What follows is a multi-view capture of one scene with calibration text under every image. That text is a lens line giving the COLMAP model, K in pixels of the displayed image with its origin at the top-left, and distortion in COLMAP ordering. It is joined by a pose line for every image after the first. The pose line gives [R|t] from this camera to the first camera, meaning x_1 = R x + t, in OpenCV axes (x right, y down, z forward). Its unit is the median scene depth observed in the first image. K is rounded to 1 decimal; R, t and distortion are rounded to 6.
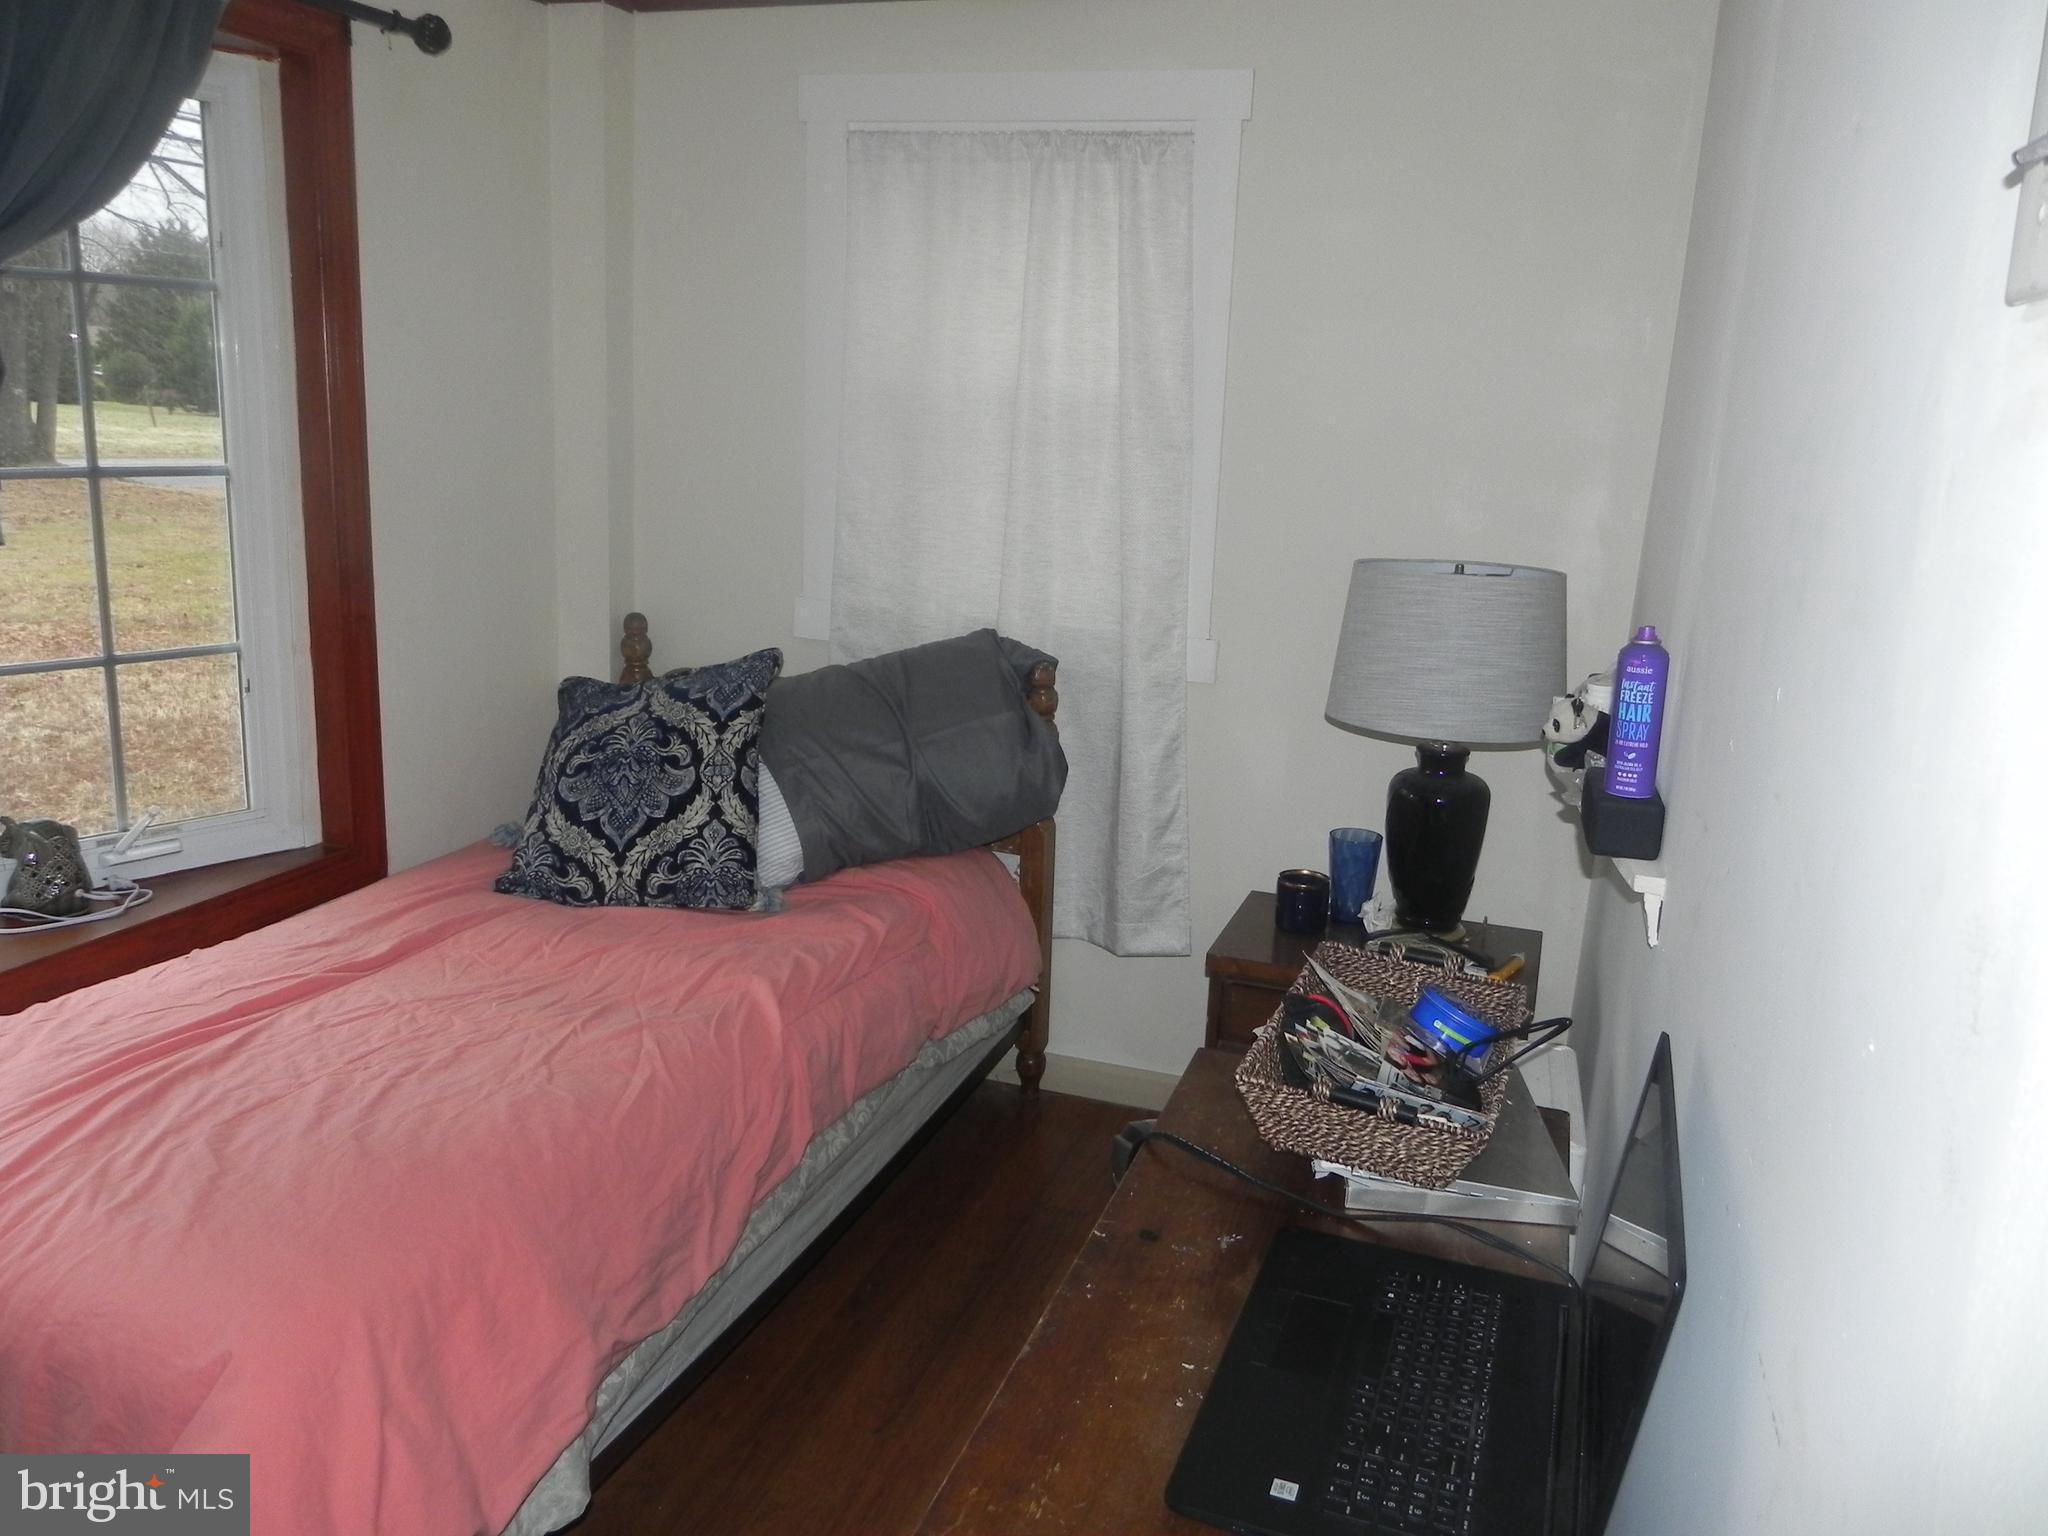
lens RADIAL K [[1545.9, 0, 1023.2], [0, 1545.9, 705.9], [0, 0, 1]] dist [0.004070, -0.002425]
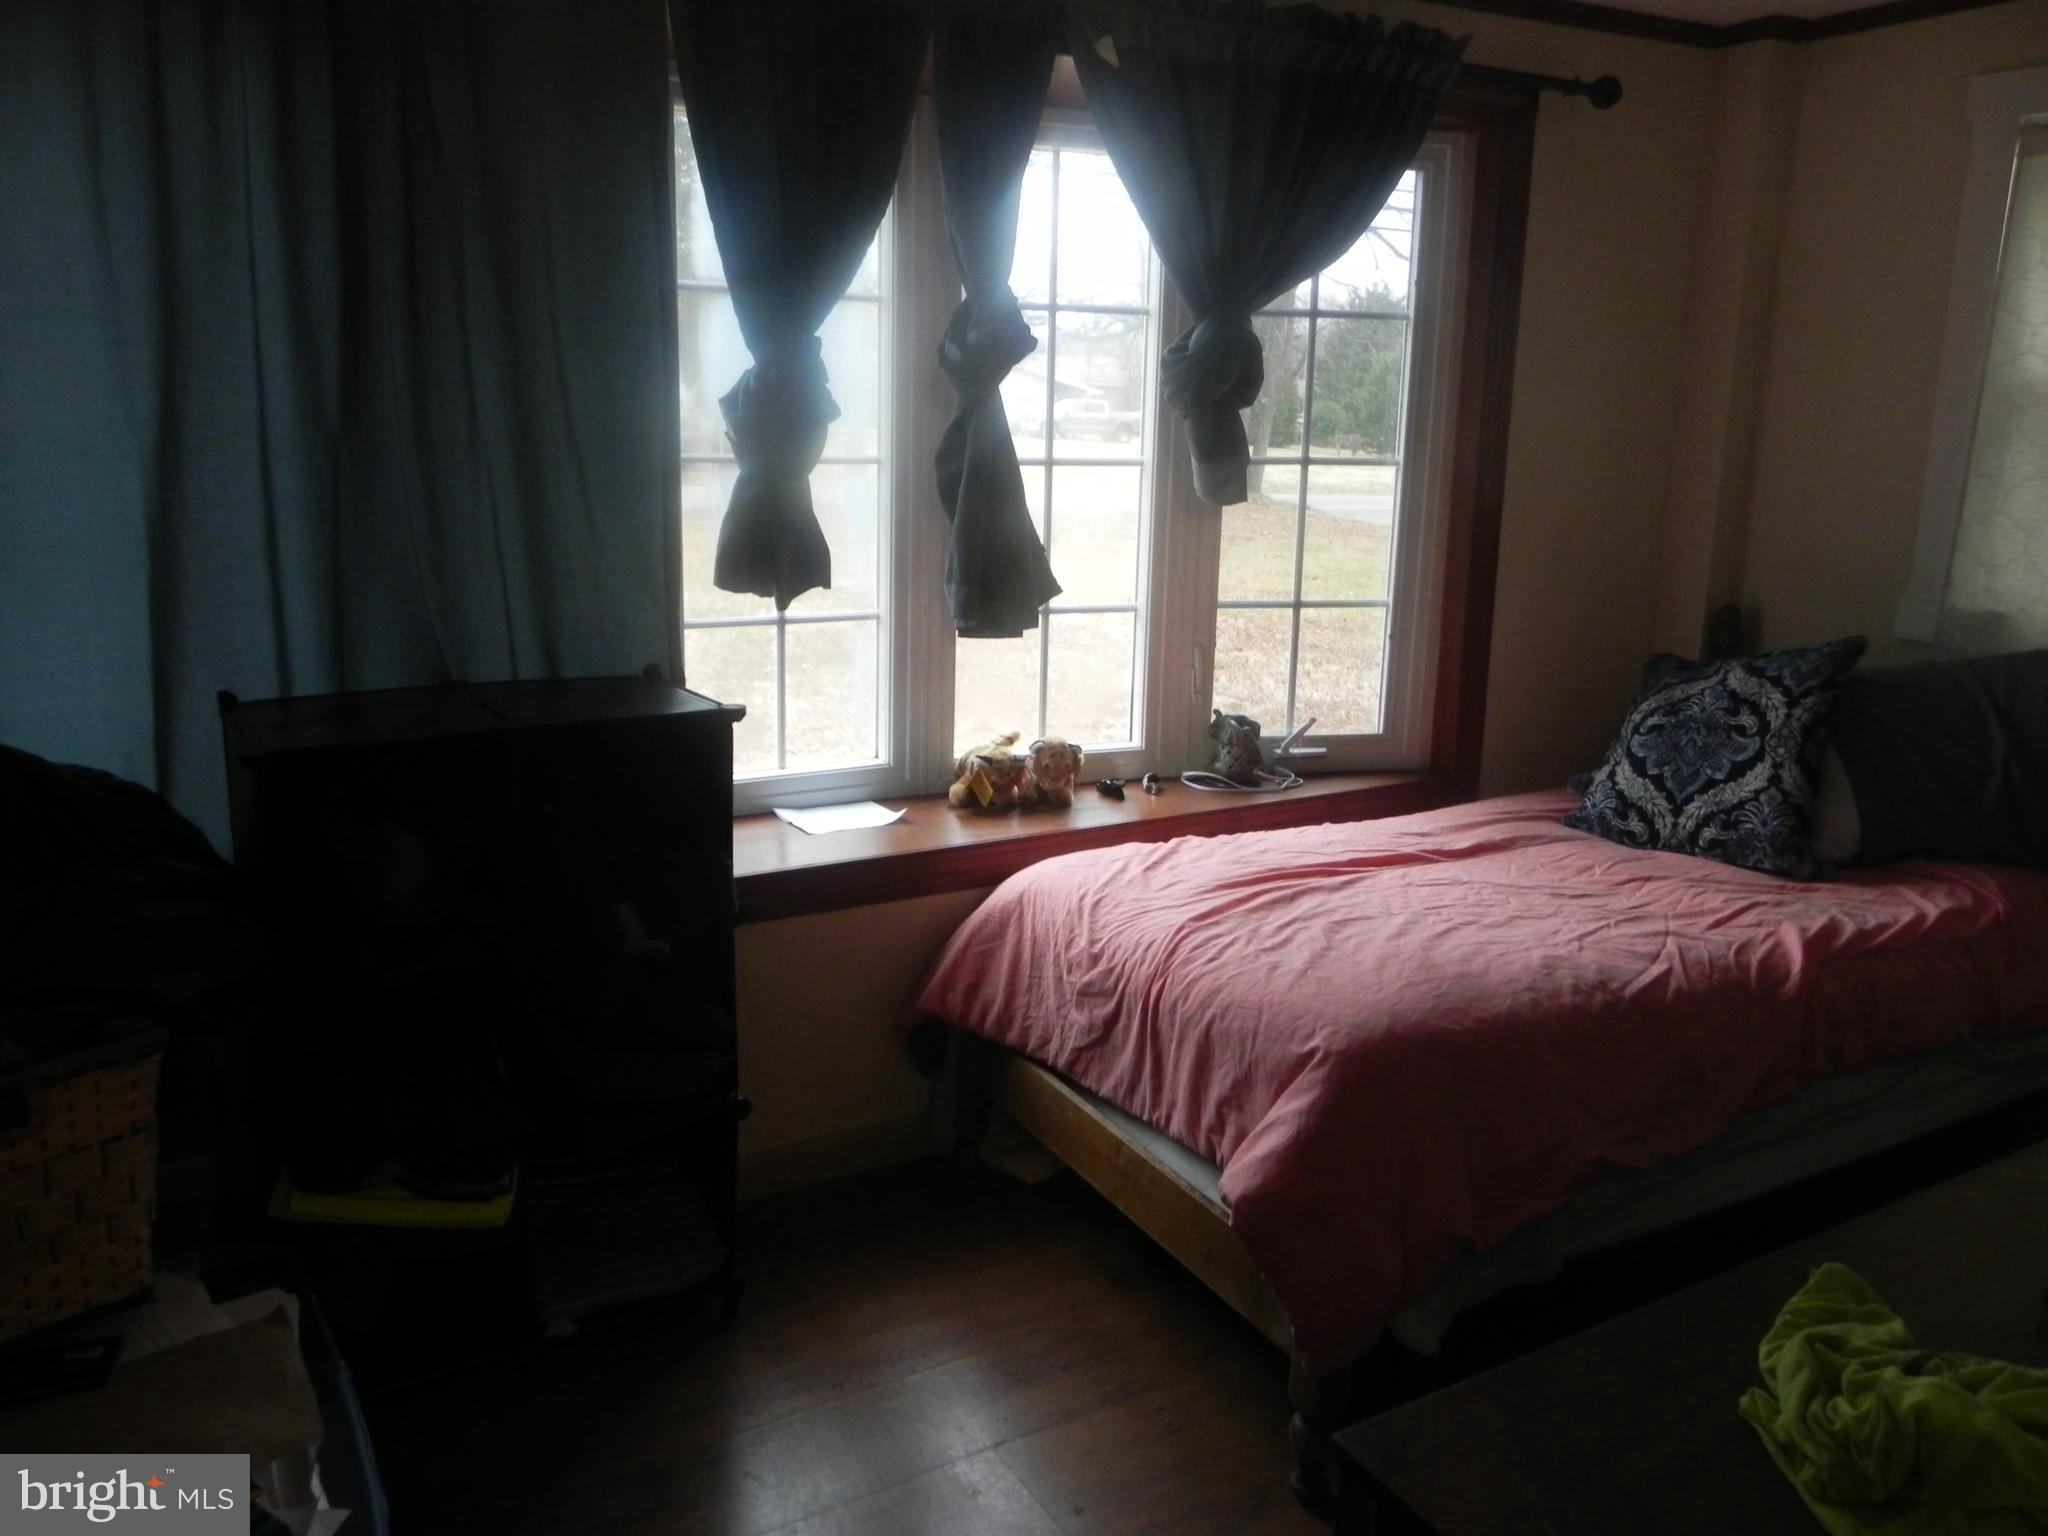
lens RADIAL K [[1545.9, 0, 1023.2], [0, 1545.9, 705.9], [0, 0, 1]] dist [0.004070, -0.002425]
pose [[0.762141, 0.108973, -0.638174, 0.081983], [-0.126451, 0.991803, 0.018343, 0.063934], [0.634942, 0.066718, 0.769673, -0.156714]]
